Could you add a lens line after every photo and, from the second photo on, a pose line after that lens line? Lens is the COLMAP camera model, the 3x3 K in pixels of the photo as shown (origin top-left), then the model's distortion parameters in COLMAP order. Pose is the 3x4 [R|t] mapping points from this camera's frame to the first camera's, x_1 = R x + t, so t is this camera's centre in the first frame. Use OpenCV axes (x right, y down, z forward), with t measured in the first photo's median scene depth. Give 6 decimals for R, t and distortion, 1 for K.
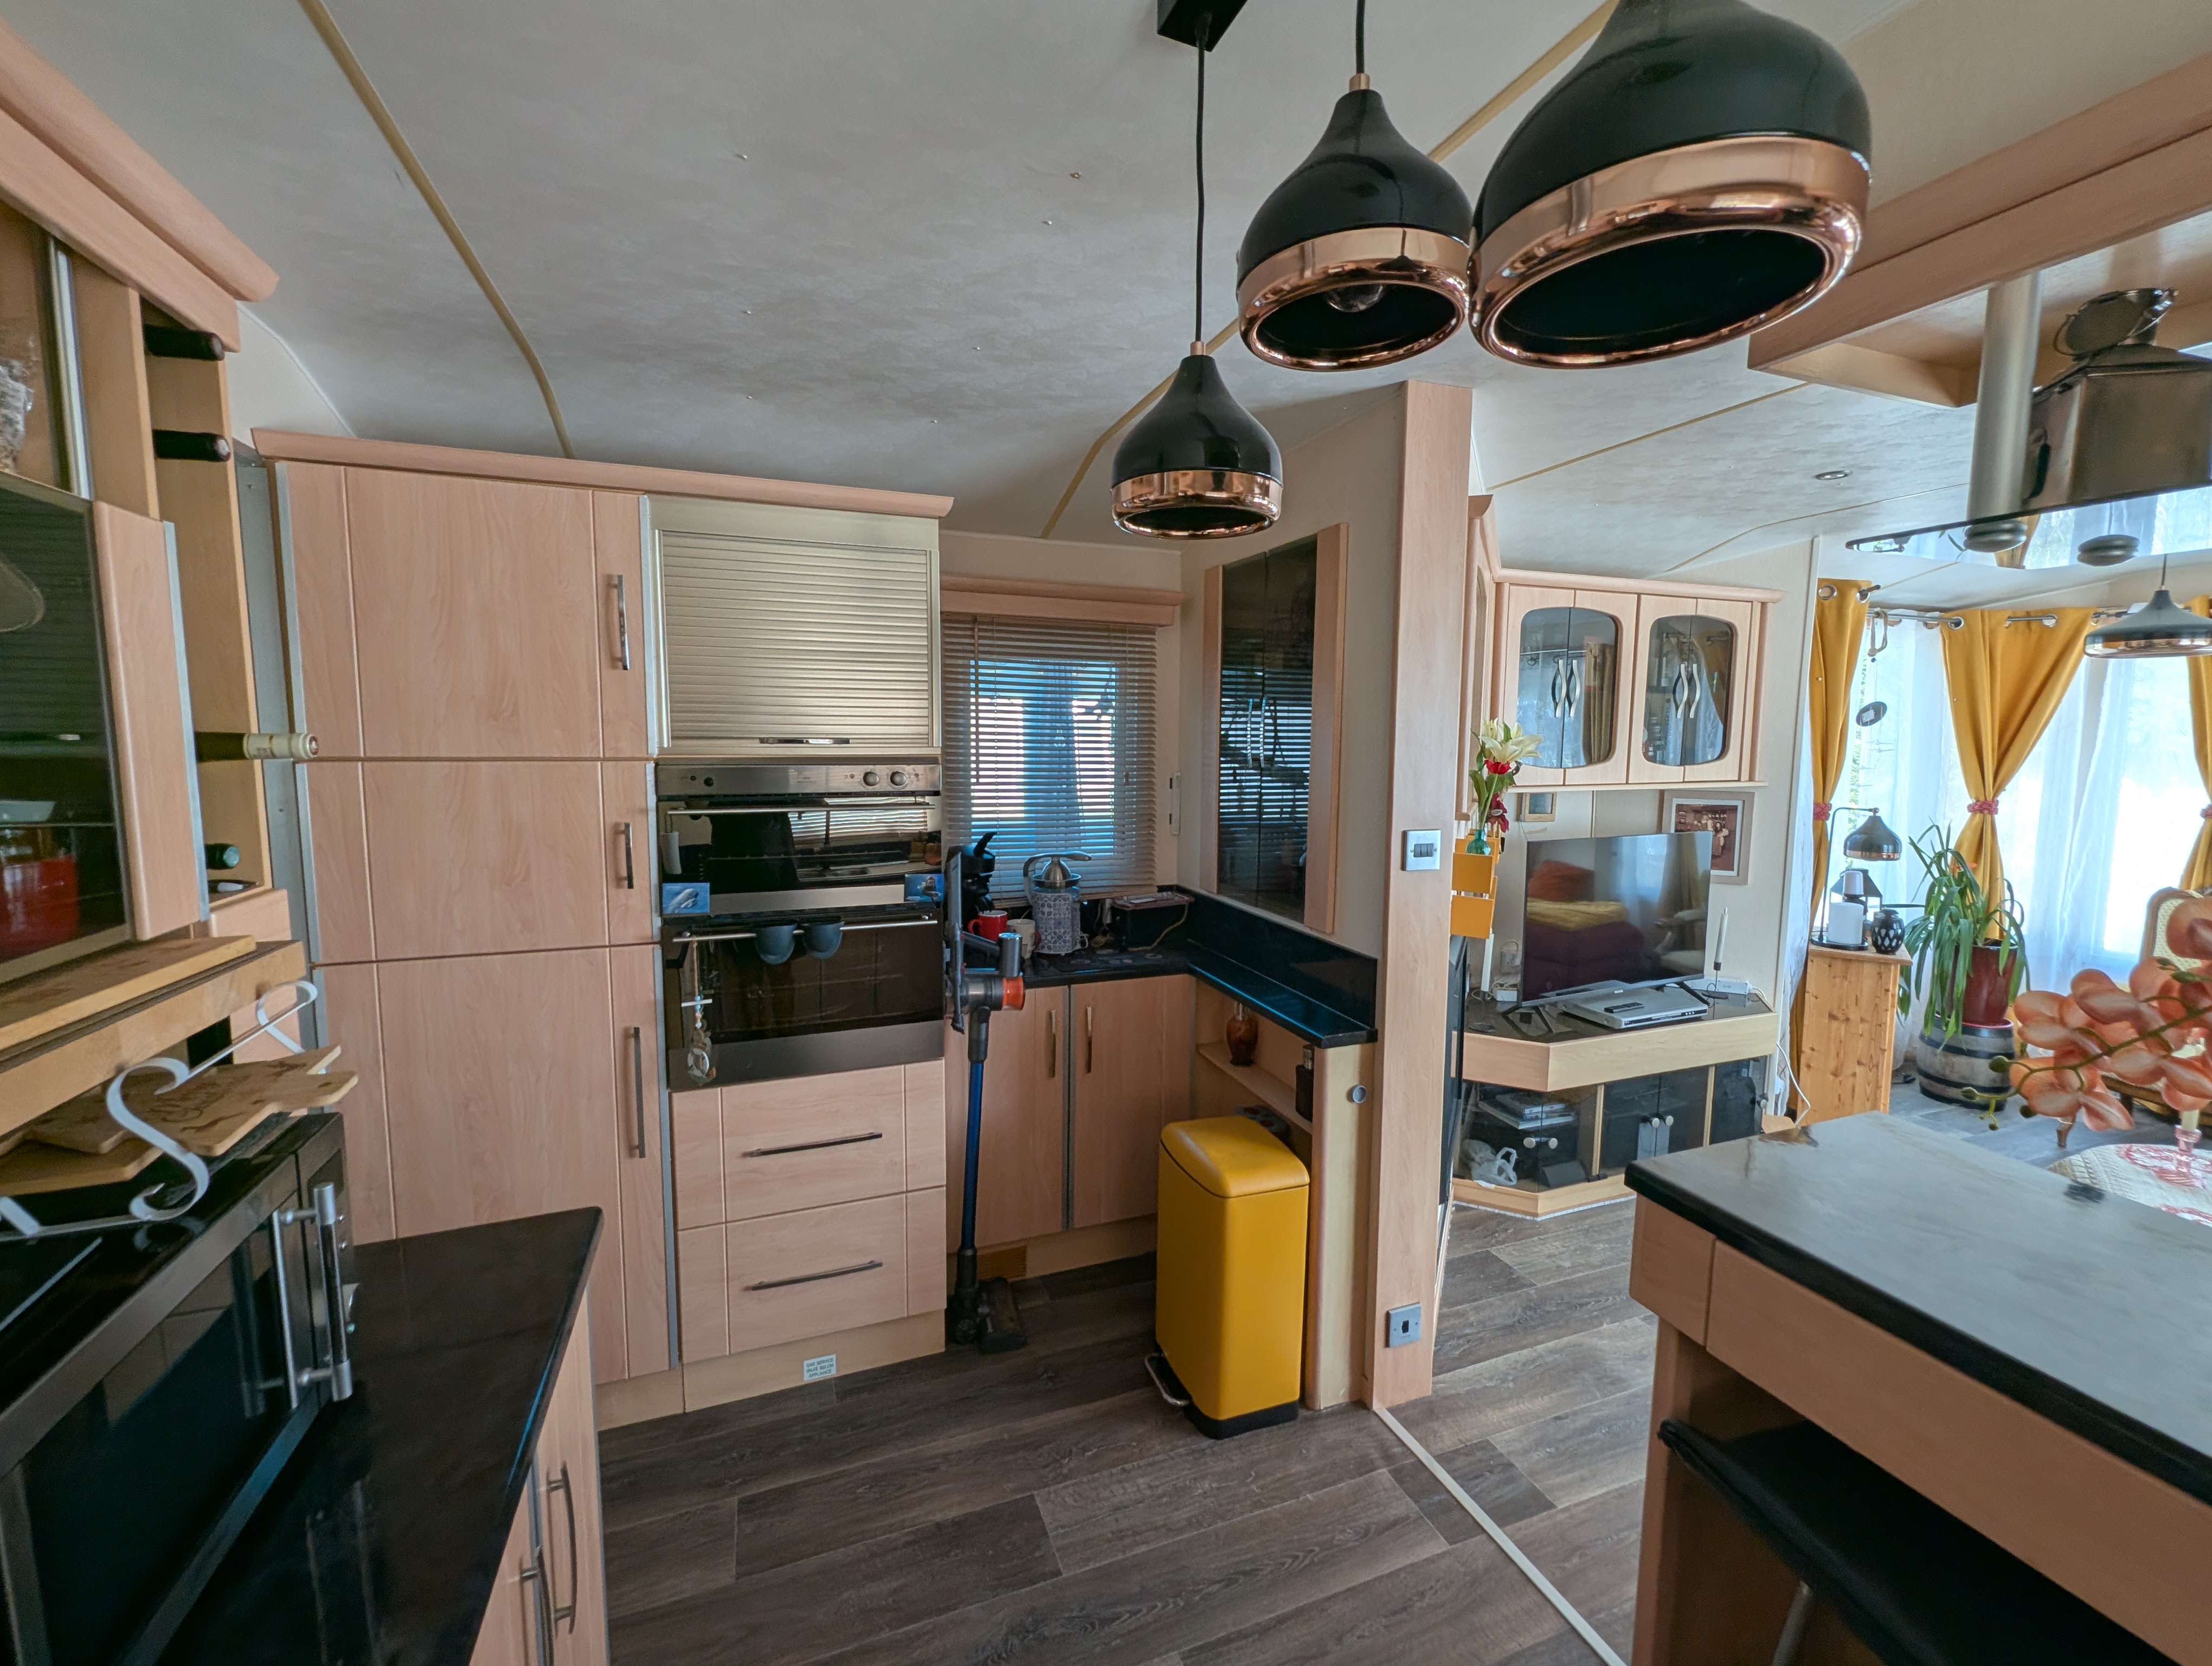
lens RADIAL K [[915.0, 0, 1107.9], [0, 915.0, 821.6], [0, 0, 1]] dist [0.000036, -0.000917]
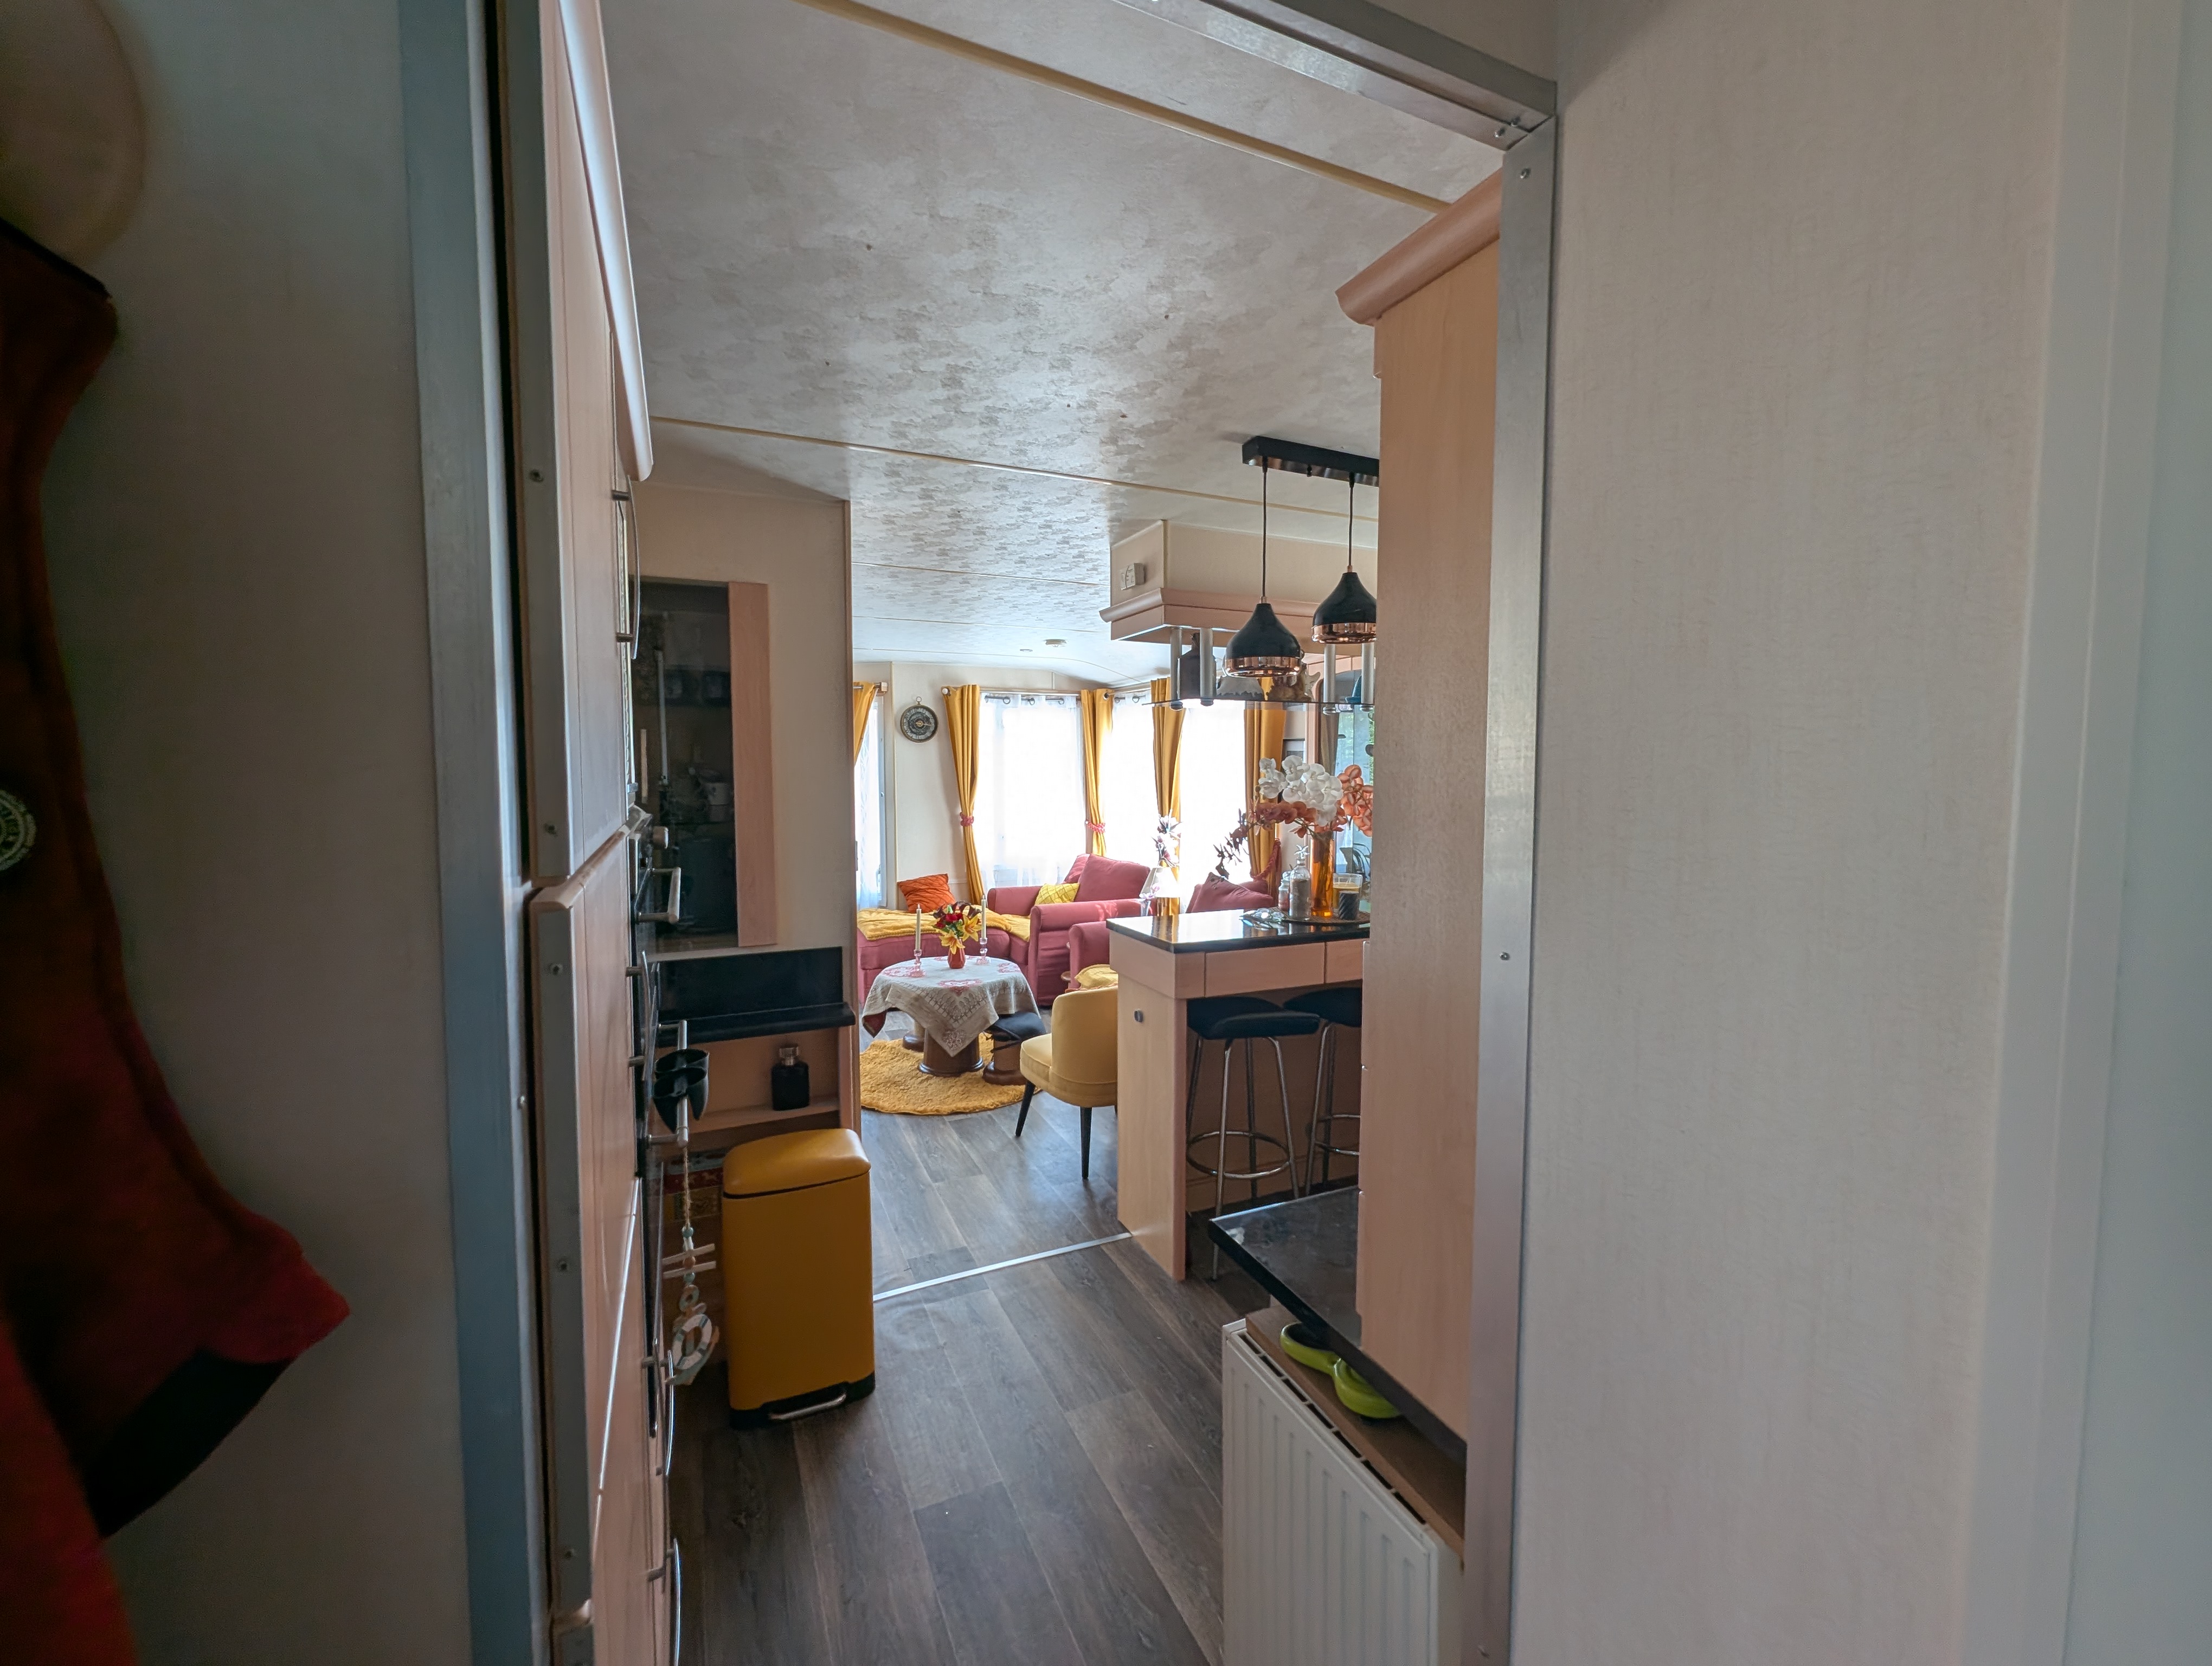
lens RADIAL K [[915.0, 0, 1118.8], [0, 915.0, 831.3], [0, 0, 1]] dist [0.000036, -0.000917]
pose [[-0.084487, -0.081458, 0.993089, -0.583669], [0.100654, 0.990857, 0.089838, -0.048648], [-0.991328, 0.107549, -0.075515, 0.421528]]
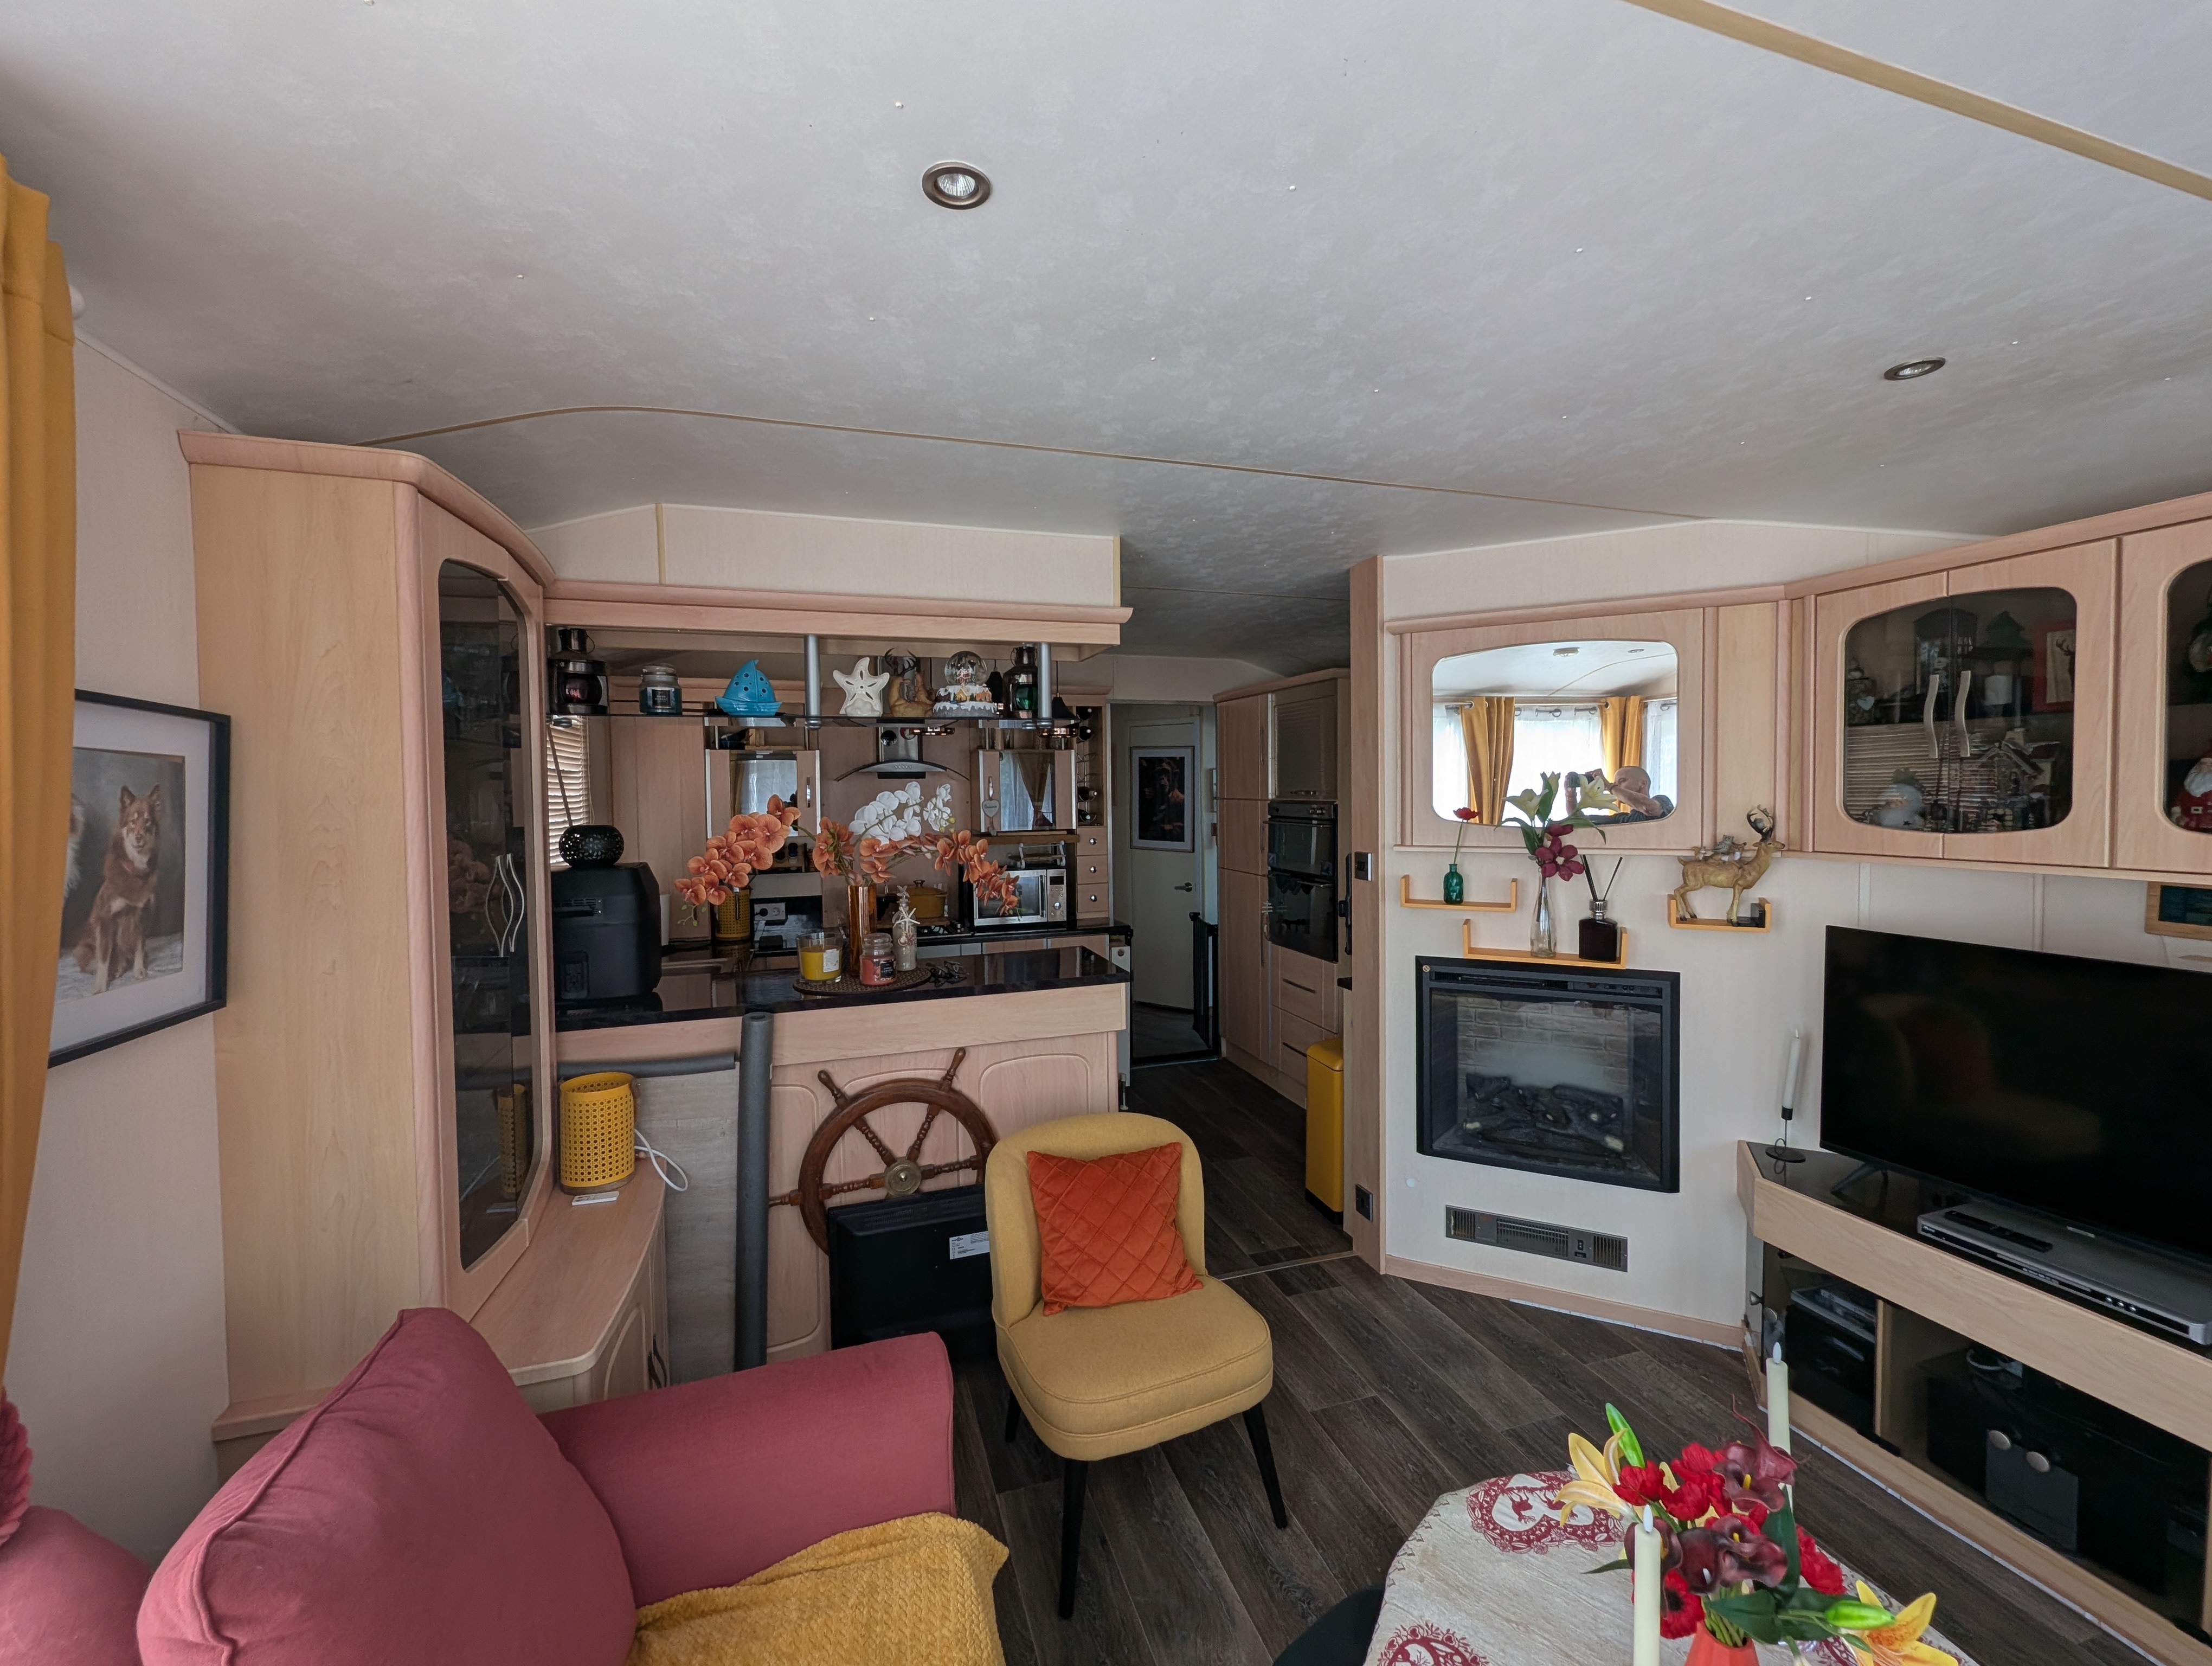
lens RADIAL K [[915.0, 0, 1107.1], [0, 915.0, 824.6], [0, 0, 1]] dist [0.000036, -0.000917]
pose [[-0.042683, 0.033117, -0.998540, 1.078851], [-0.089383, 0.995316, 0.036830, -0.031149], [0.995082, 0.090824, -0.039523, 0.374876]]
